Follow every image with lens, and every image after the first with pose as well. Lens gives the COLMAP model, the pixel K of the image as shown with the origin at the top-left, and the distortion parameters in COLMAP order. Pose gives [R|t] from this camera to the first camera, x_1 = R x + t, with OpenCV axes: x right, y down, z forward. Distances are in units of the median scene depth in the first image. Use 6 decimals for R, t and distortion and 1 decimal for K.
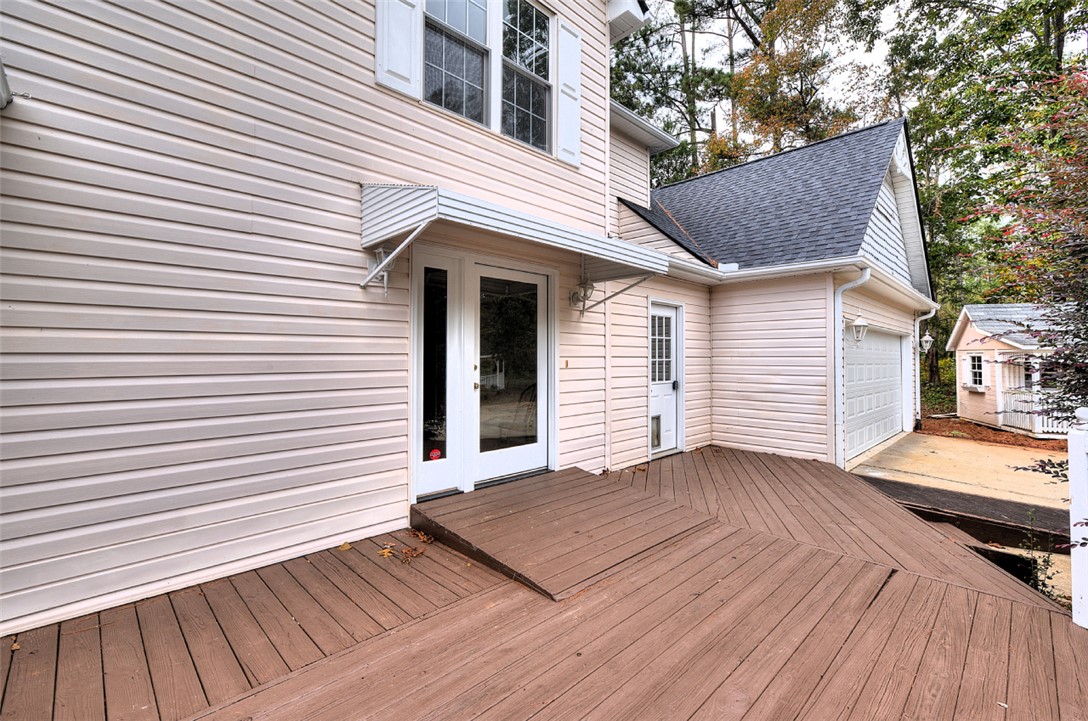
lens RADIAL K [[468.6, 0, 541.7], [0, 468.6, 354.0], [0, 0, 1]] dist [0.003080, 0.000353]
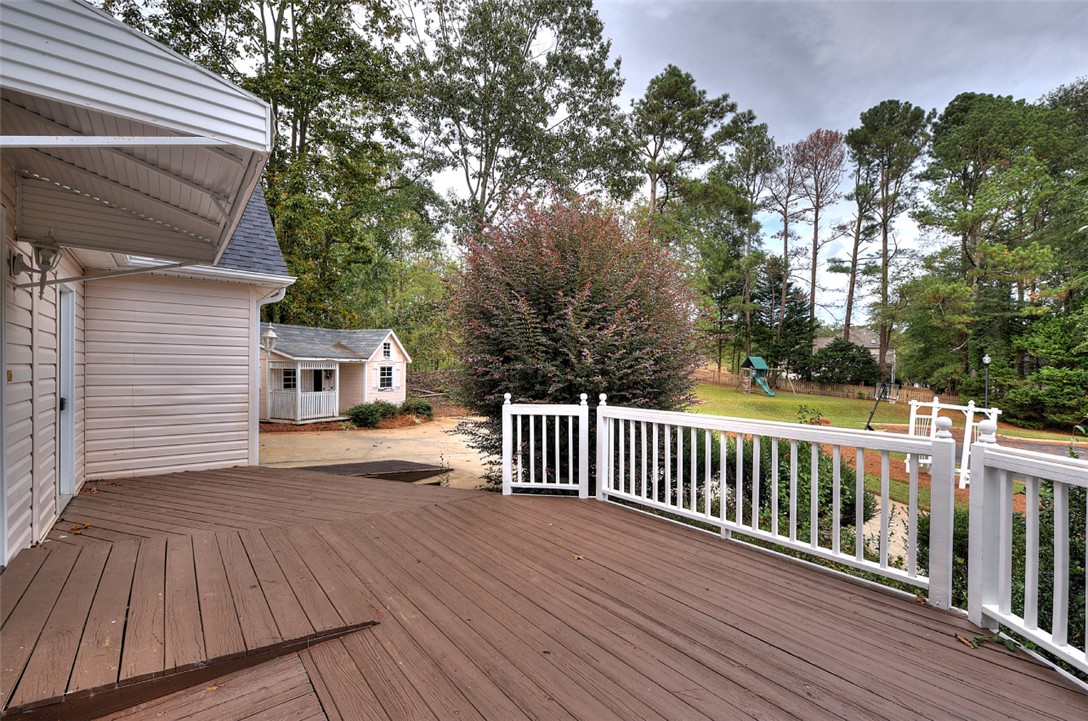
lens RADIAL K [[468.6, 0, 548.3], [0, 468.6, 371.0], [0, 0, 1]] dist [0.003080, 0.000353]
pose [[0.089202, -0.001716, 0.996012, -0.593686], [-0.024173, 0.999700, 0.003887, -0.001474], [-0.995720, -0.024424, 0.089134, 0.384225]]
